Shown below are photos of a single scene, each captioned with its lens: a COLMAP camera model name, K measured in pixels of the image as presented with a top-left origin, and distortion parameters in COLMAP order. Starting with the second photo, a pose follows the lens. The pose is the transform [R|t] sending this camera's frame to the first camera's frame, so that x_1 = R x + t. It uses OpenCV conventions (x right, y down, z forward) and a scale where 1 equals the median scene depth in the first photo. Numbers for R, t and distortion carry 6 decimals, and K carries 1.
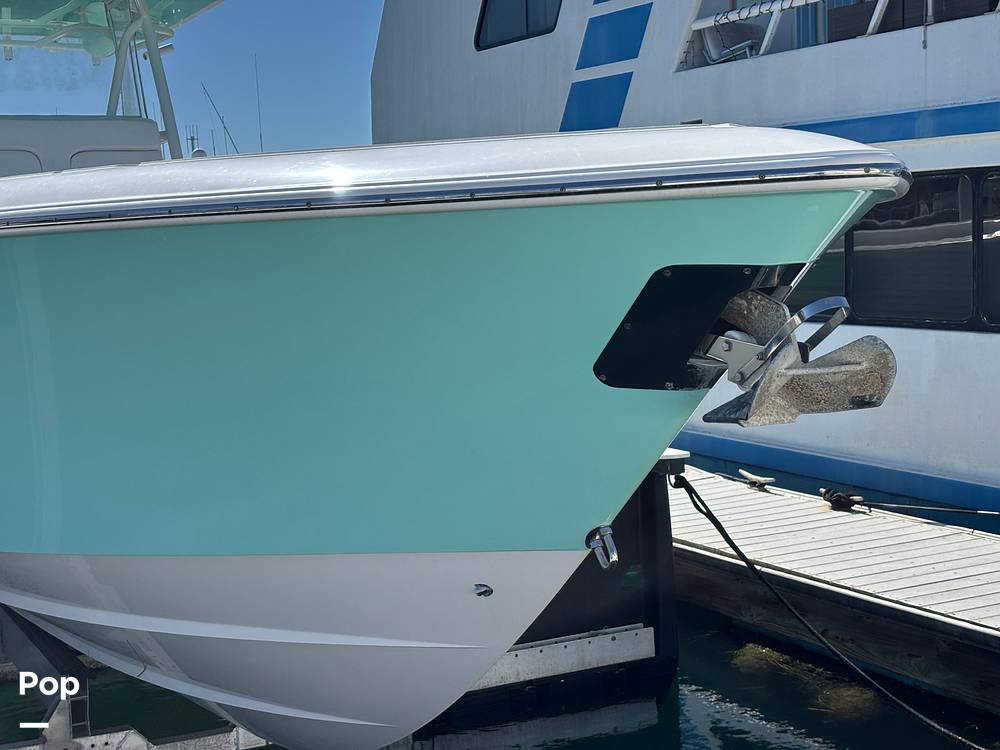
lens RADIAL K [[1496.1, 0, 500.0], [0, 1496.1, 375.0], [0, 0, 1]] dist [-0.180191, 1.113574]
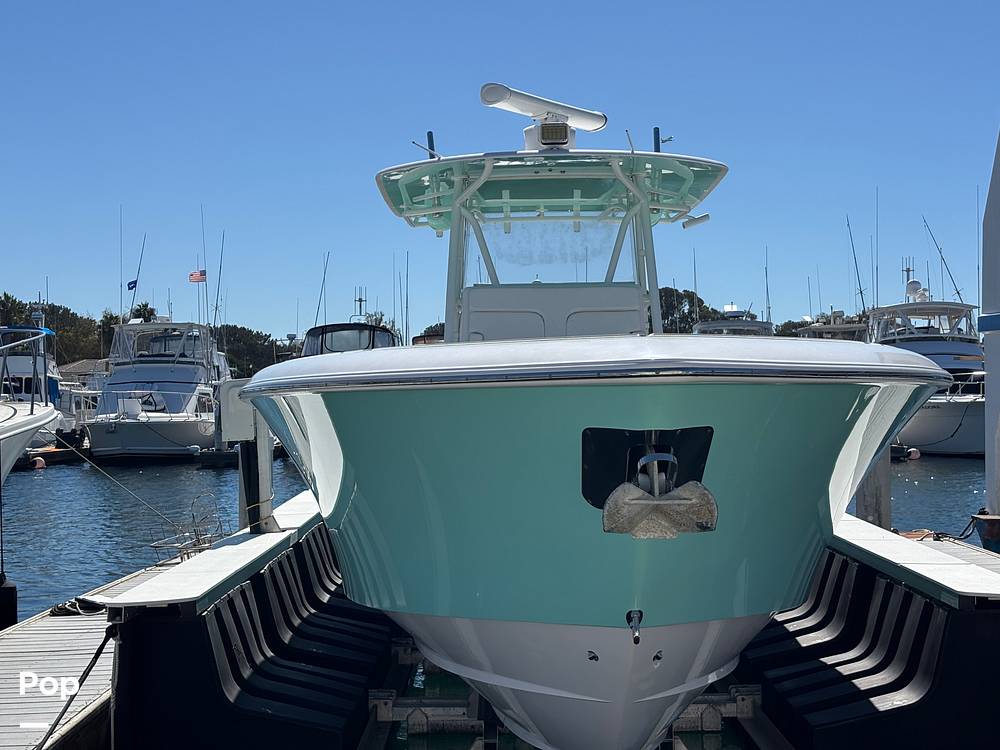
lens RADIAL K [[1496.1, 0, 500.0], [0, 1496.1, 375.0], [0, 0, 1]] dist [-0.180191, 1.113574]
pose [[0.900278, 0.019307, -0.434887, 0.383228], [-0.059237, 0.995157, -0.078450, -0.001788], [0.431266, 0.096388, 0.897061, -0.231489]]
